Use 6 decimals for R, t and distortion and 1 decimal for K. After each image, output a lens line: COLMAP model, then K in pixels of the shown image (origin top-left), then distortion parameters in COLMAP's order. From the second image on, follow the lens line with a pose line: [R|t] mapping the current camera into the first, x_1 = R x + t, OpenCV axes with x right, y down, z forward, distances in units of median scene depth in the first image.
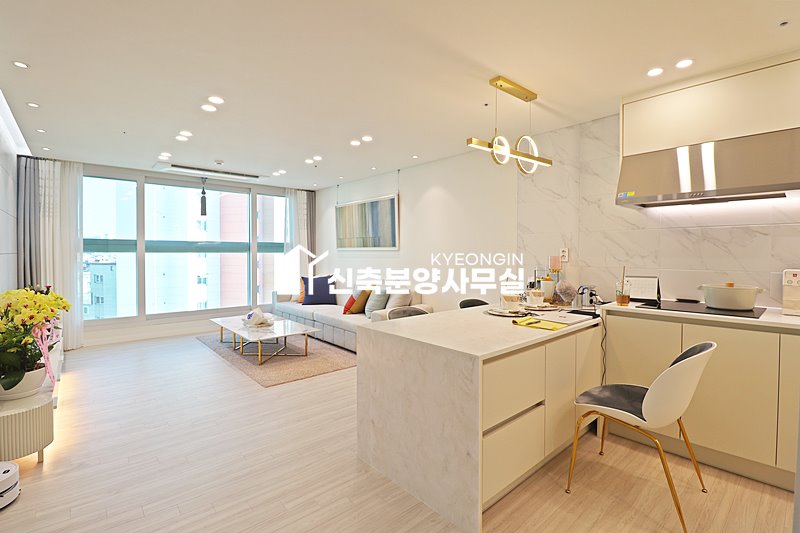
lens RADIAL K [[368.5, 0, 401.6], [0, 368.5, 259.6], [0, 0, 1]] dist [-0.012770, -0.001065]
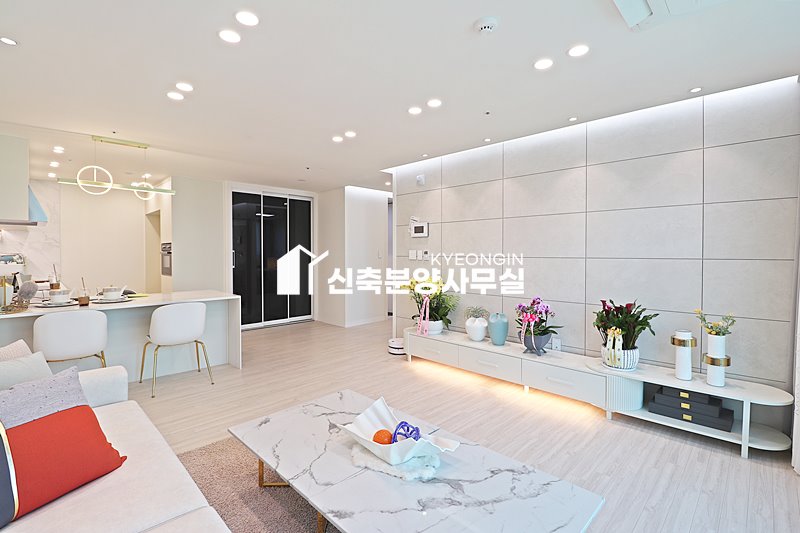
lens RADIAL K [[368.5, 0, 401.6], [0, 368.5, 259.6], [0, 0, 1]] dist [-0.012770, -0.001065]
pose [[-0.997342, 0.003406, -0.072784, -0.525580], [0.000579, 0.999246, 0.038826, -0.044189], [0.072861, 0.038680, -0.996592, 1.920519]]
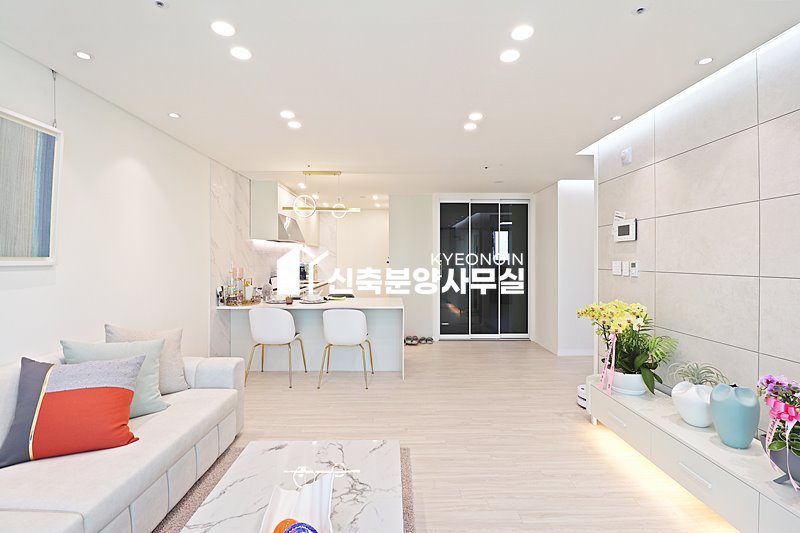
lens RADIAL K [[368.5, 0, 401.6], [0, 368.5, 259.6], [0, 0, 1]] dist [-0.012770, -0.001065]
pose [[-0.761972, 0.001701, 0.647608, -0.865150], [0.013037, 0.999834, 0.012714, -0.048490], [-0.647479, 0.018131, -0.761868, 1.606784]]
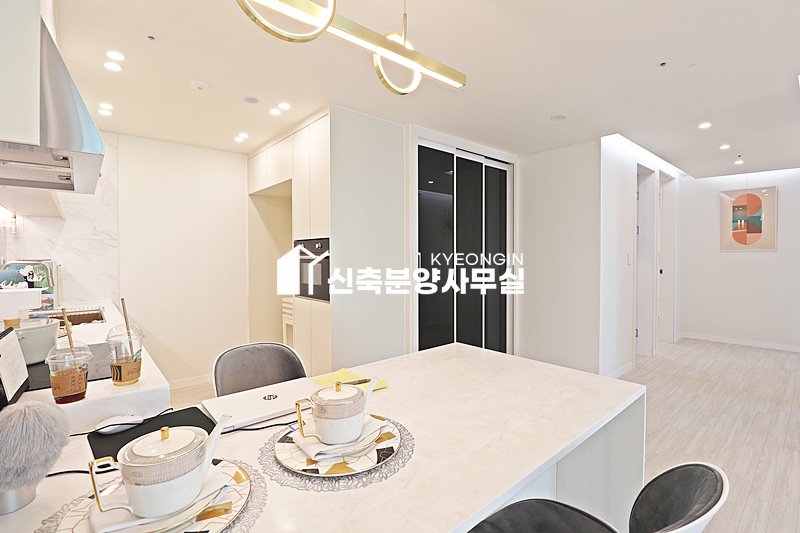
lens RADIAL K [[368.5, 0, 401.6], [0, 368.5, 259.6], [0, 0, 1]] dist [-0.012770, -0.001065]
pose [[-0.999981, 0.004292, -0.004489, 0.190006], [0.004154, 0.999534, 0.030239, -0.031973], [0.004616, 0.030220, -0.999533, 1.083533]]
